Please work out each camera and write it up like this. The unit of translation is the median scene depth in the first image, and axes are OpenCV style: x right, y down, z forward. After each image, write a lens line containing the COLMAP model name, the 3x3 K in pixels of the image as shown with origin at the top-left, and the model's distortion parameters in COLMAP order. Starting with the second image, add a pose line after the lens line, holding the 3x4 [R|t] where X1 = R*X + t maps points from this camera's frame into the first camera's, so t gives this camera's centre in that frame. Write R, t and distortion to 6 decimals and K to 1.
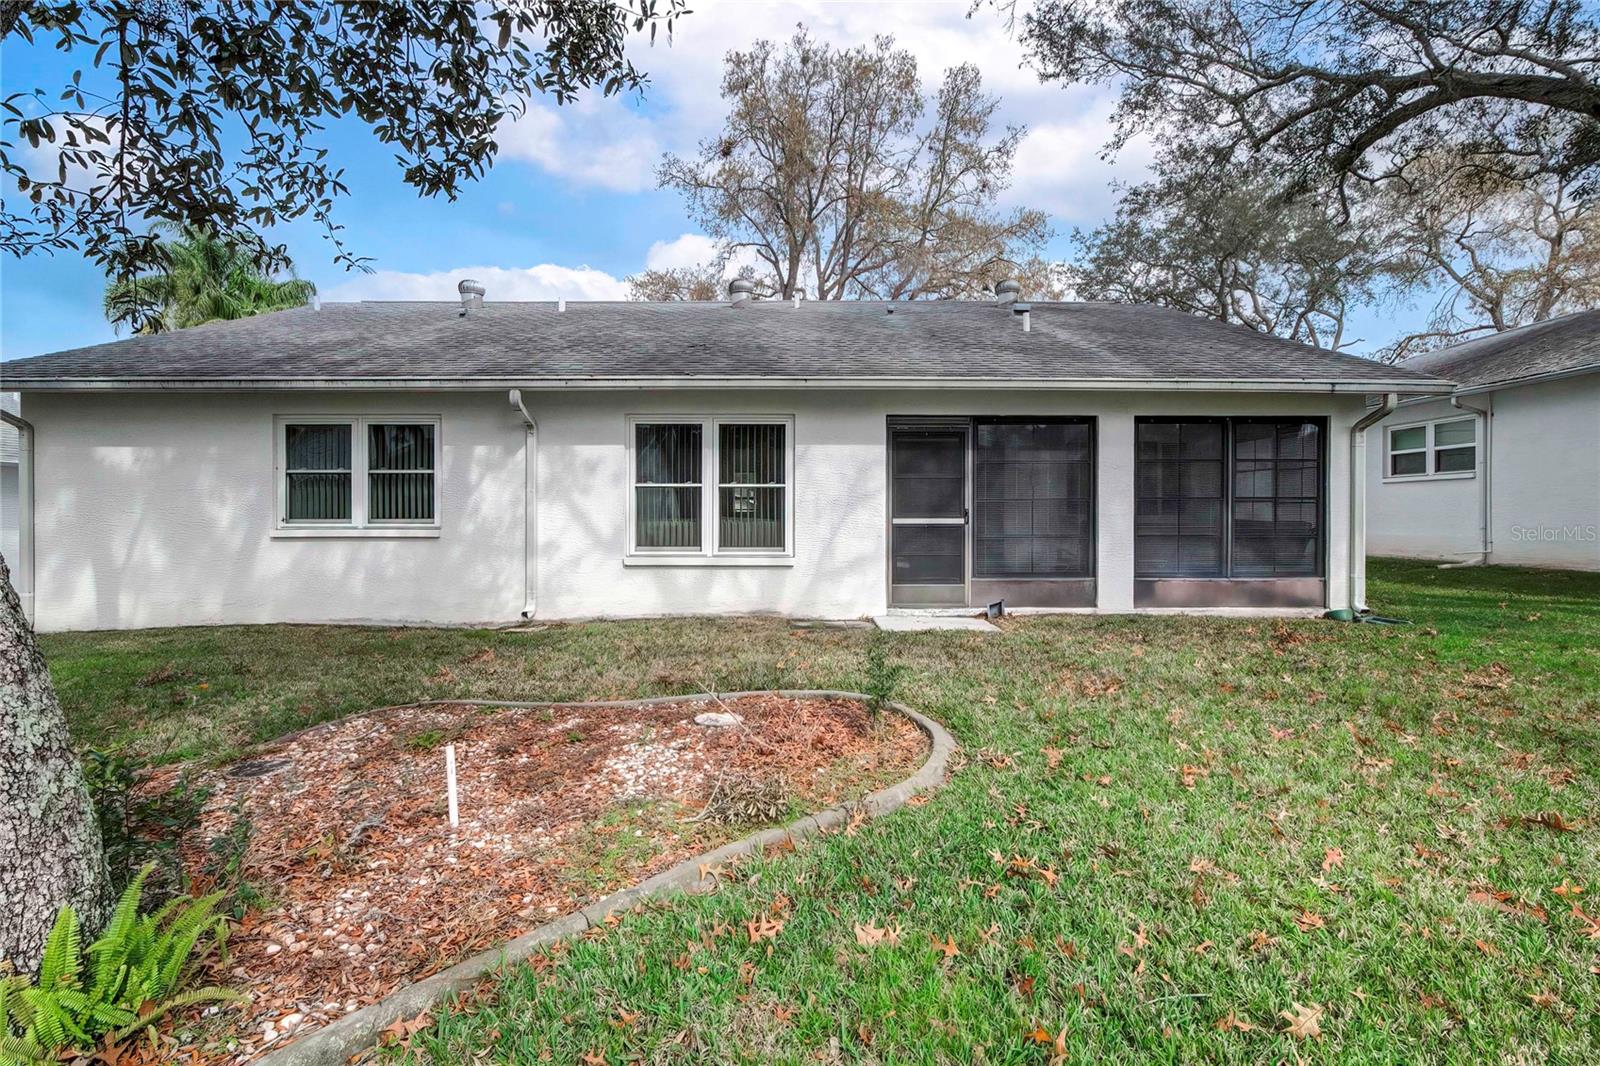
lens RADIAL K [[705.3, 0, 799.9], [0, 705.3, 535.8], [0, 0, 1]] dist [-0.001522, -0.000118]
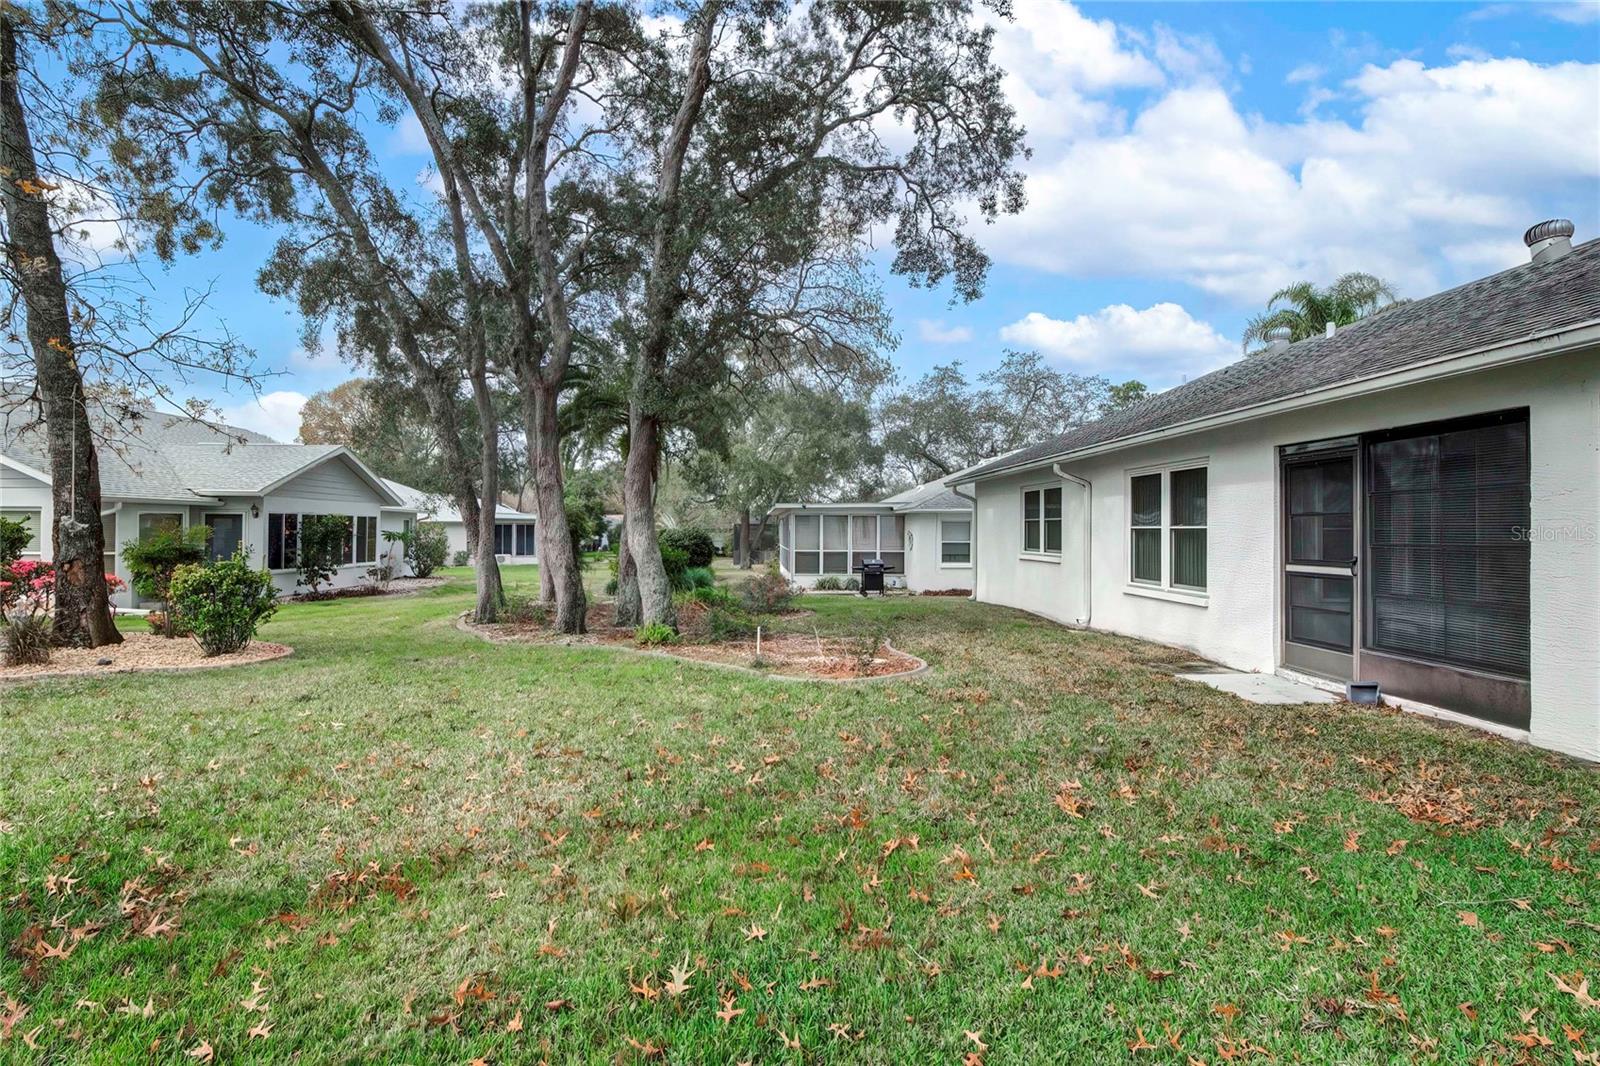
lens RADIAL K [[705.3, 0, 800.3], [0, 705.3, 530.6], [0, 0, 1]] dist [-0.001522, -0.000118]
pose [[0.100658, -0.004677, -0.994910, 0.926515], [-0.003365, 0.999982, -0.005041, -0.059743], [0.994915, 0.003855, 0.100640, 0.325298]]
